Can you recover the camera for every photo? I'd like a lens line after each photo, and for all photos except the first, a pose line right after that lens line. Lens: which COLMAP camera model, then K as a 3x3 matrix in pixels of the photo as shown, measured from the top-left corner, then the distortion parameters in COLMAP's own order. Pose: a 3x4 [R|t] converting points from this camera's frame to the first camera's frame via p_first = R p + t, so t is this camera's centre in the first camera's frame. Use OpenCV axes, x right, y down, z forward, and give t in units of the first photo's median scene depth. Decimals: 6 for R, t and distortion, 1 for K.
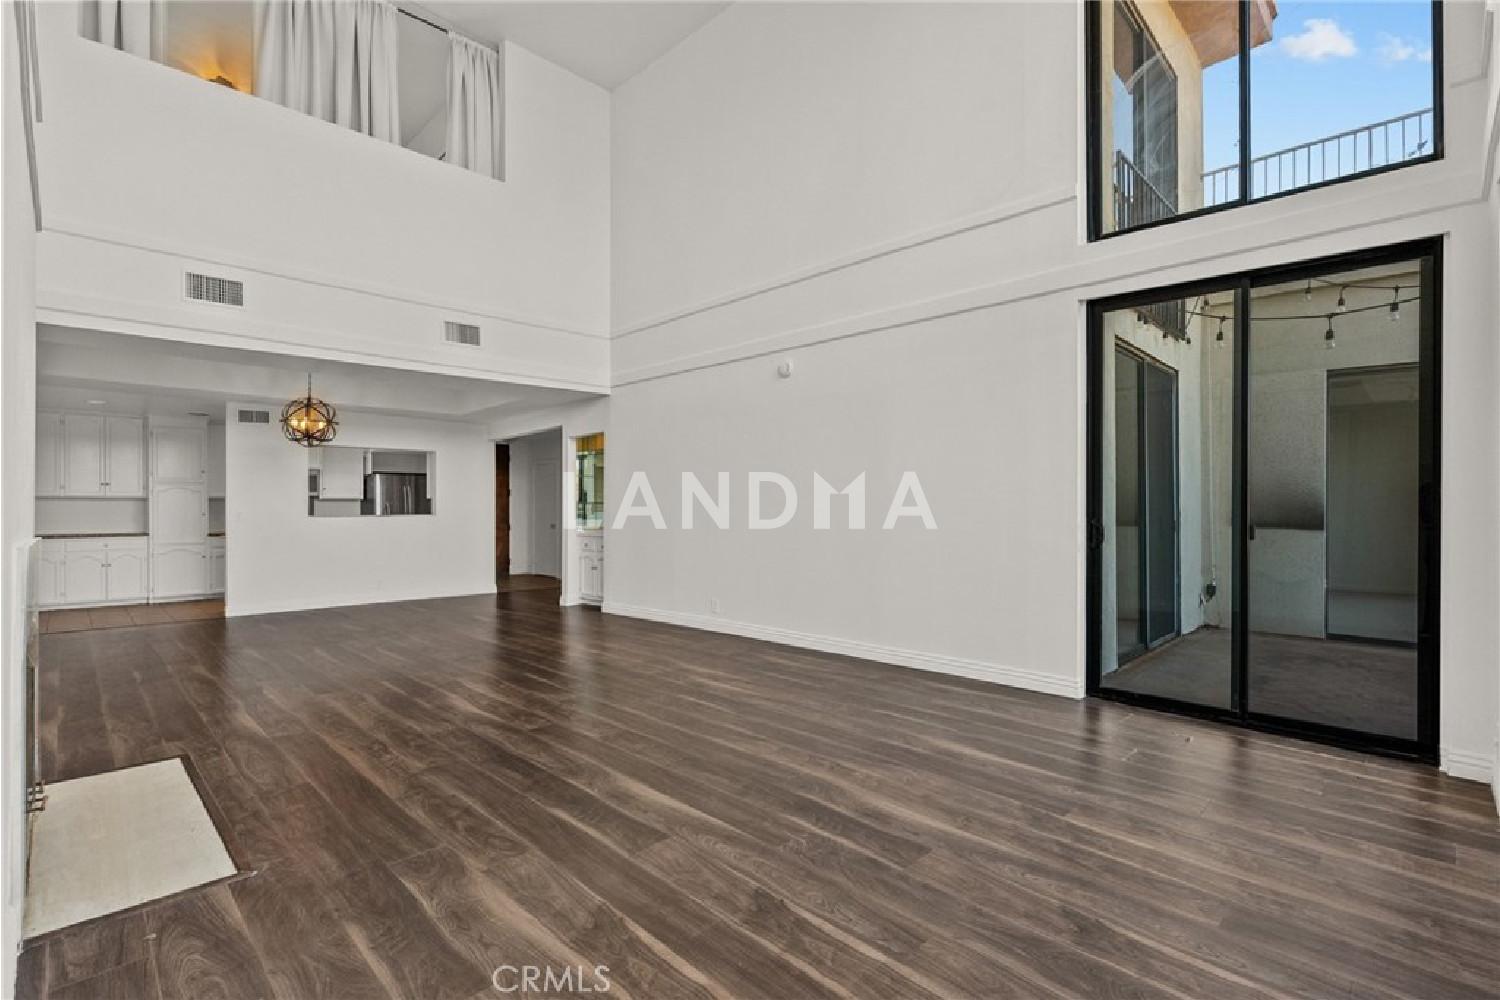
lens RADIAL K [[686.3, 0, 750.3], [0, 686.3, 503.9], [0, 0, 1]] dist [-0.002753, 0.002024]
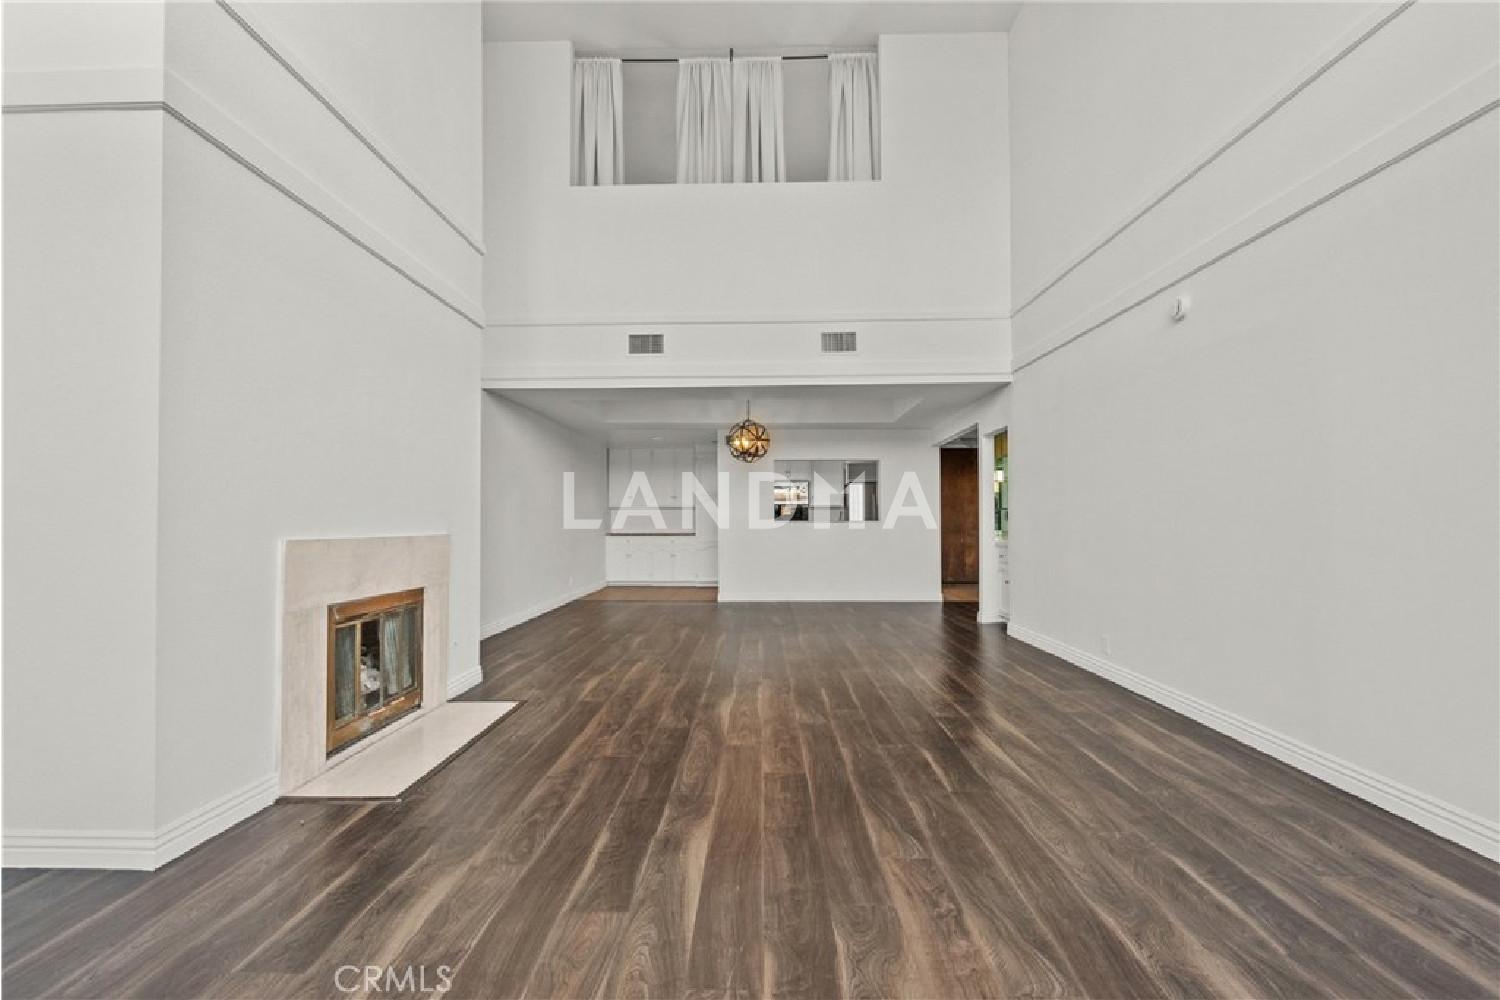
lens RADIAL K [[686.3, 0, 748.3], [0, 686.3, 502.5], [0, 0, 1]] dist [-0.002753, 0.002024]
pose [[0.690109, -0.013733, -0.723575, 0.346117], [0.004136, 0.999878, -0.015032, 0.005280], [0.723694, 0.007381, 0.690082, 0.317100]]
